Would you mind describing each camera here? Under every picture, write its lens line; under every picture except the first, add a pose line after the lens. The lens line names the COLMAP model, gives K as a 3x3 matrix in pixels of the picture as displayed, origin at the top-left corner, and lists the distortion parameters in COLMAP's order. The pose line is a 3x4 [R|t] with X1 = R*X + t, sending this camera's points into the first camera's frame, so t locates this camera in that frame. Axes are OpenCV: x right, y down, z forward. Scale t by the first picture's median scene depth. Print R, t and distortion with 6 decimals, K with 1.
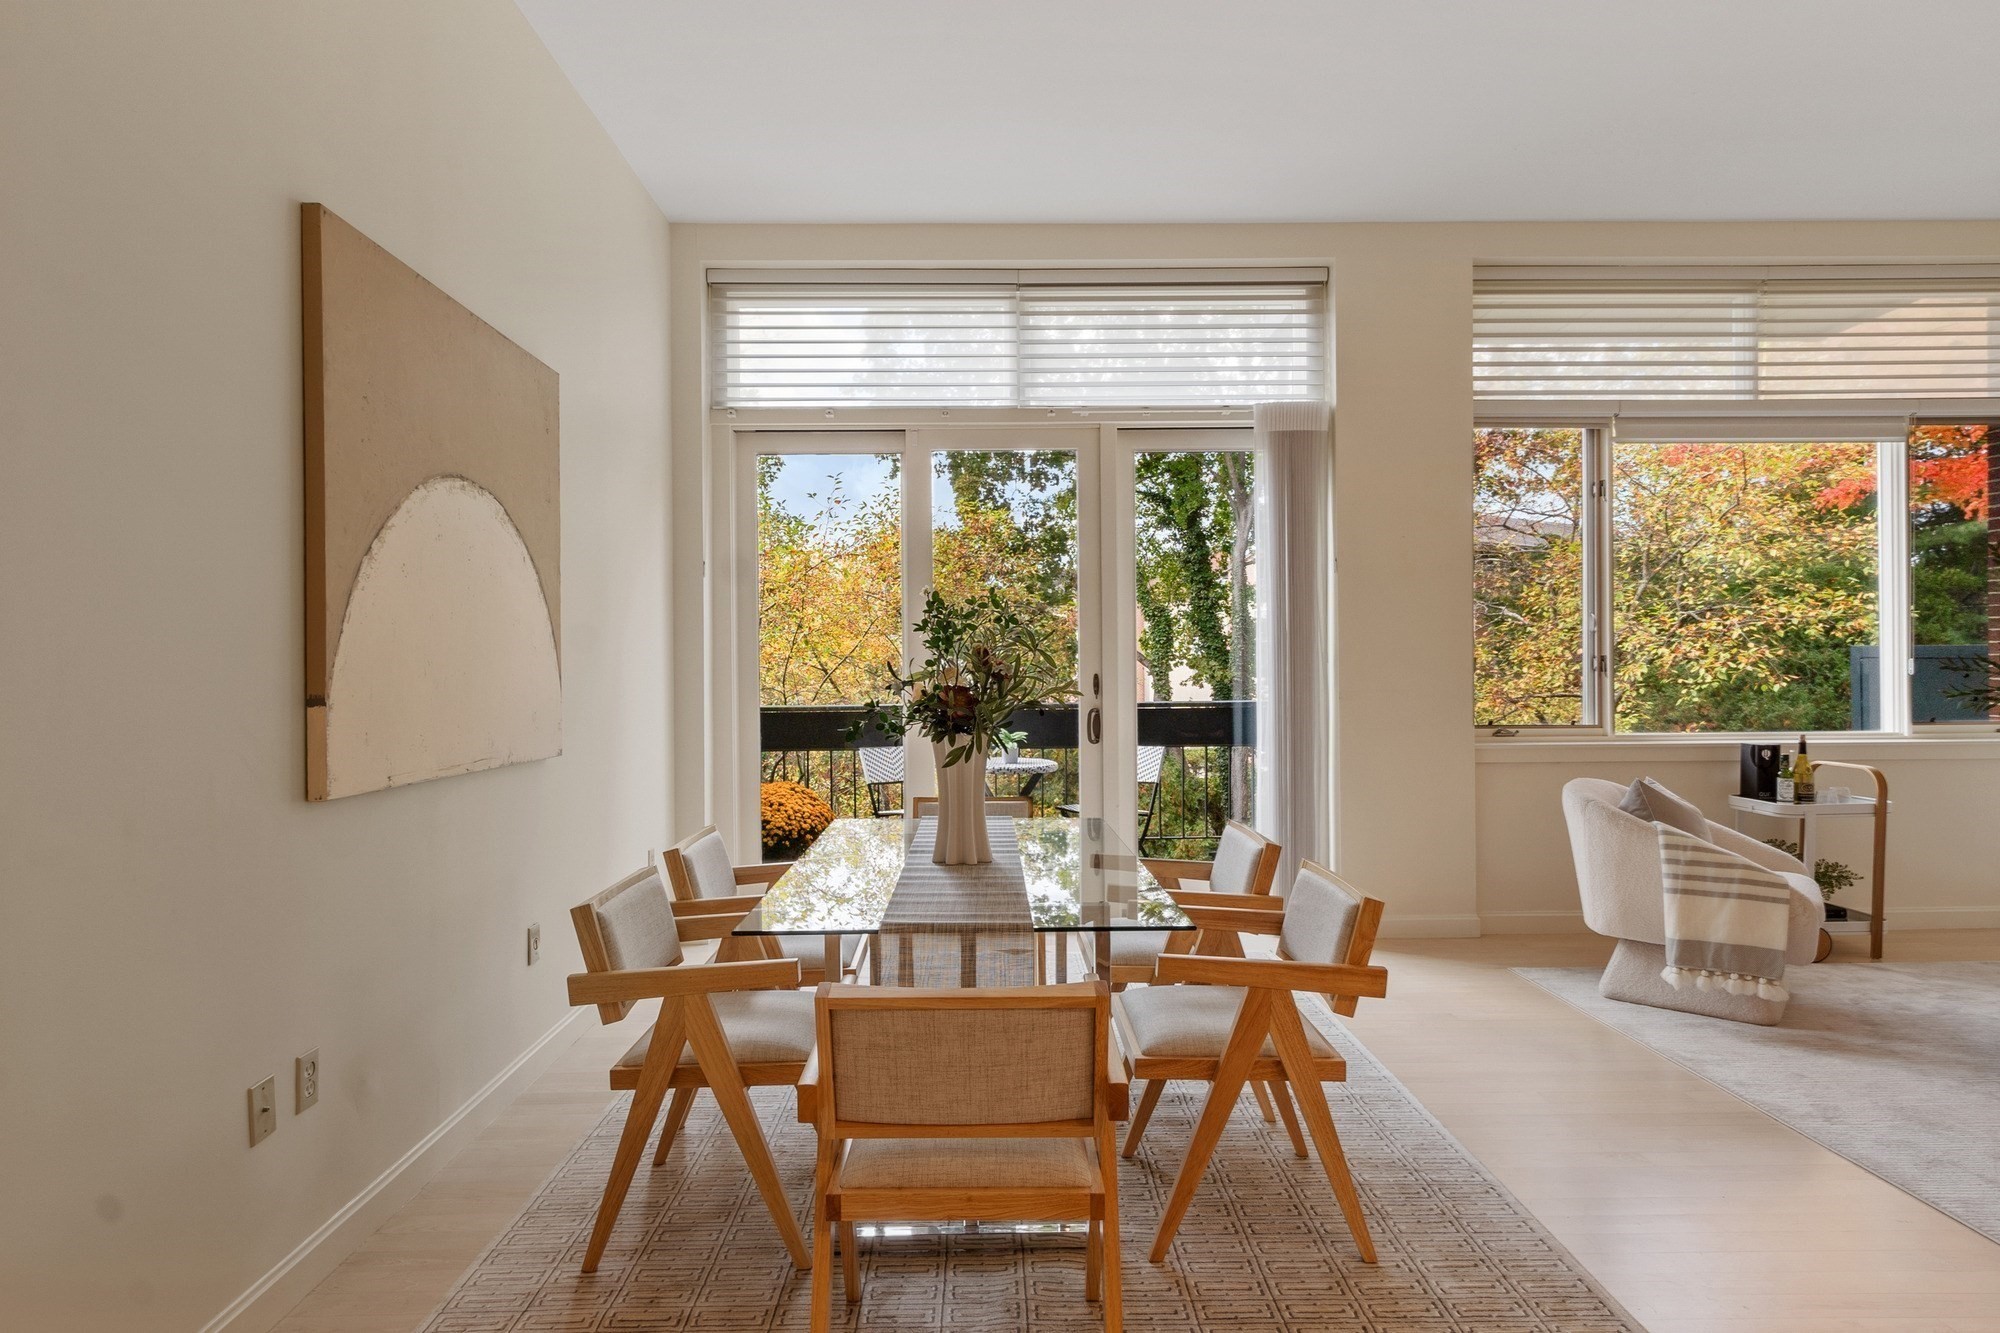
lens RADIAL K [[1032.7, 0, 995.8], [0, 1032.7, 672.1], [0, 0, 1]] dist [0.003153, -0.000711]
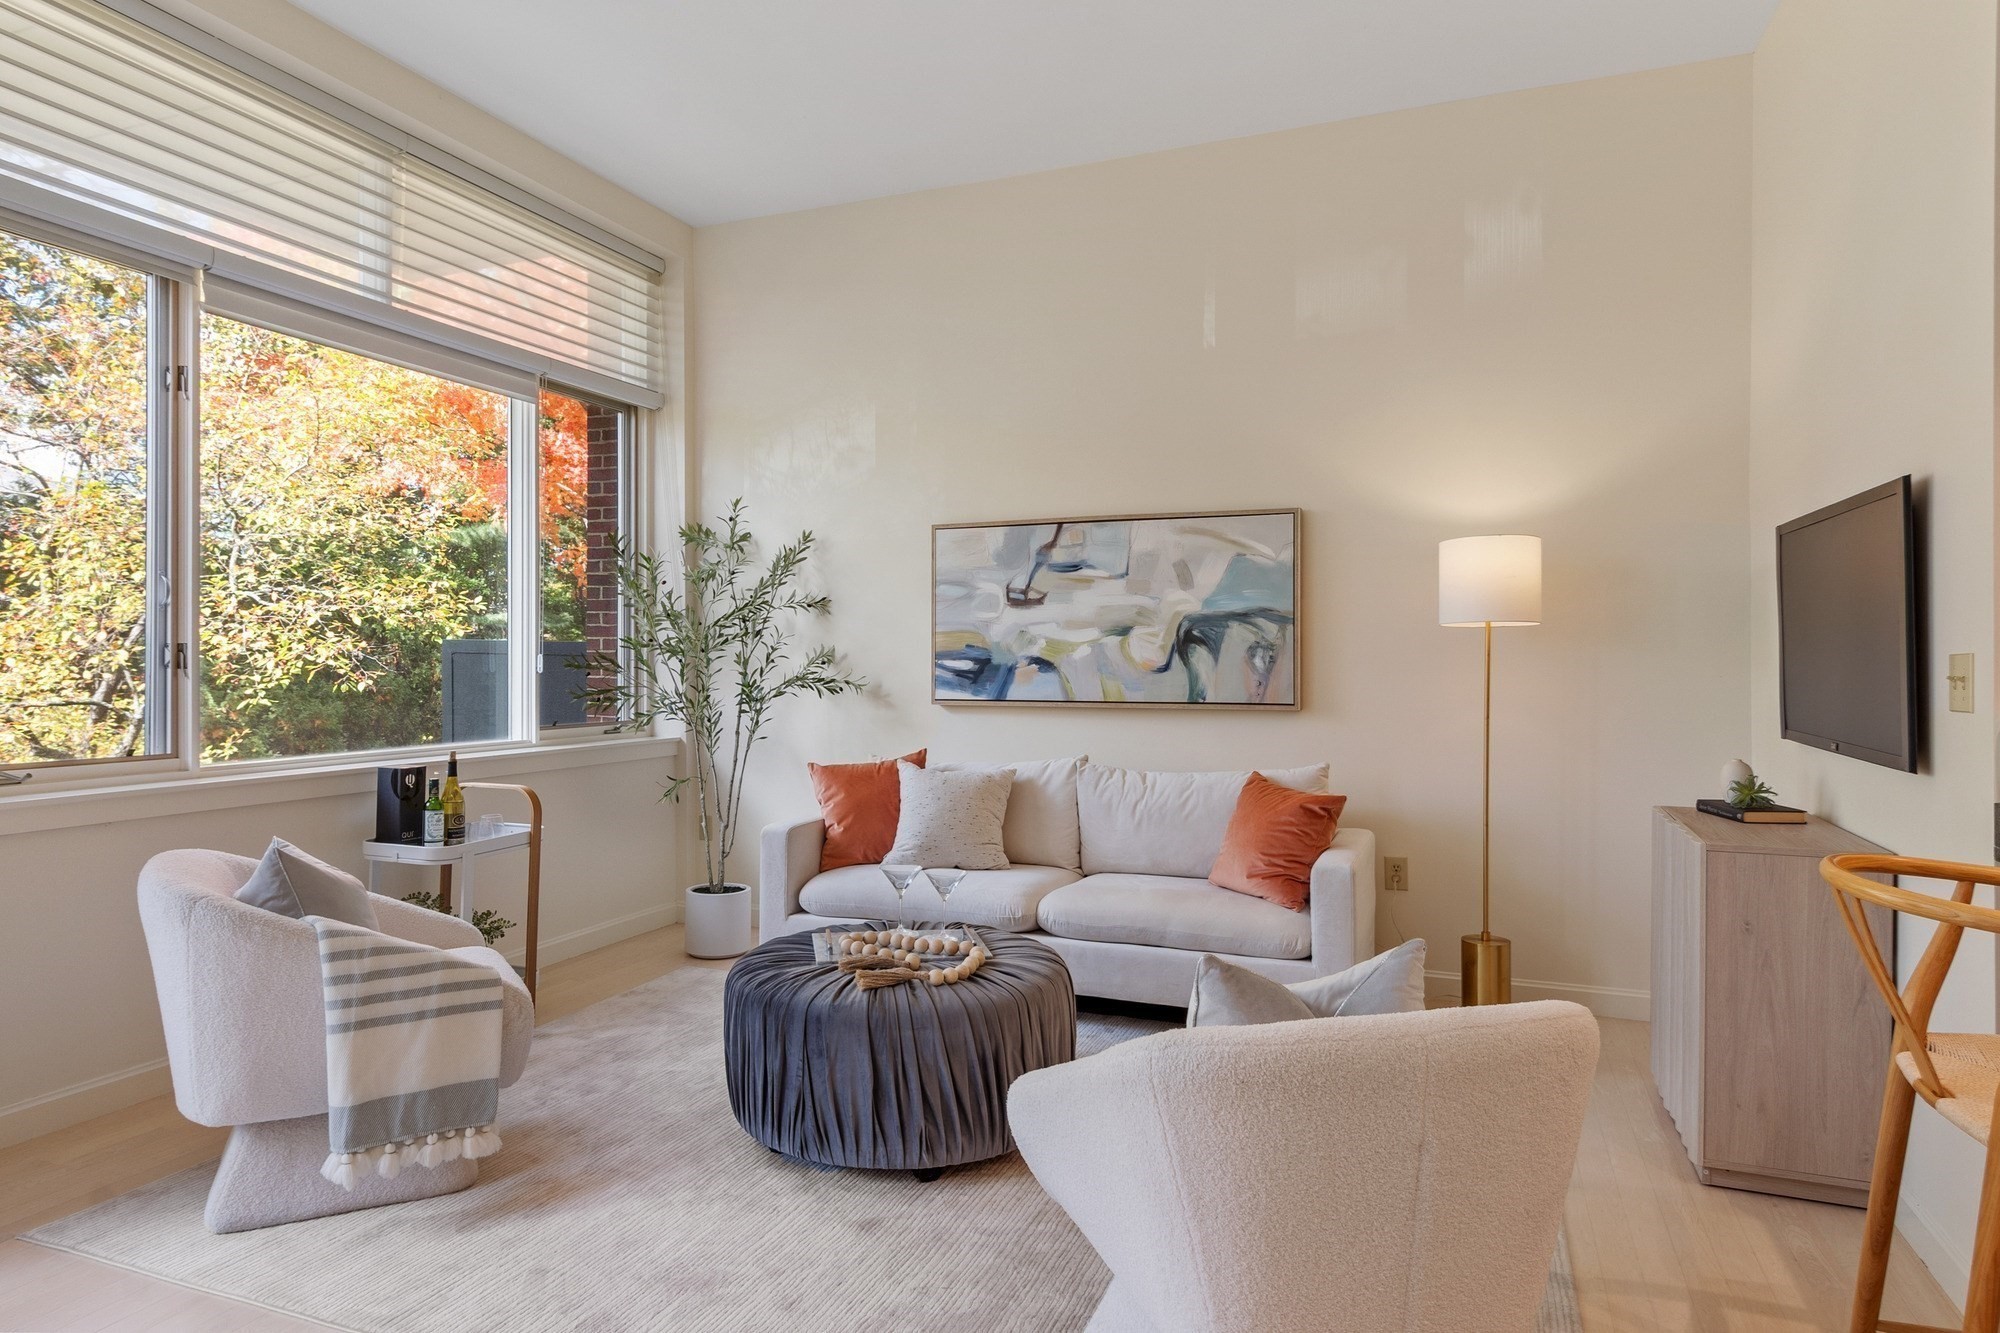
lens RADIAL K [[1186.0, 0, 997.6], [0, 1186.0, 663.3], [0, 0, 1]] dist [0.002454, 0.002318]
pose [[0.378831, 0.007959, 0.925432, 0.113426], [-0.006453, 0.999961, -0.005959, -0.002376], [-0.925443, -0.003715, 0.378868, 0.285557]]
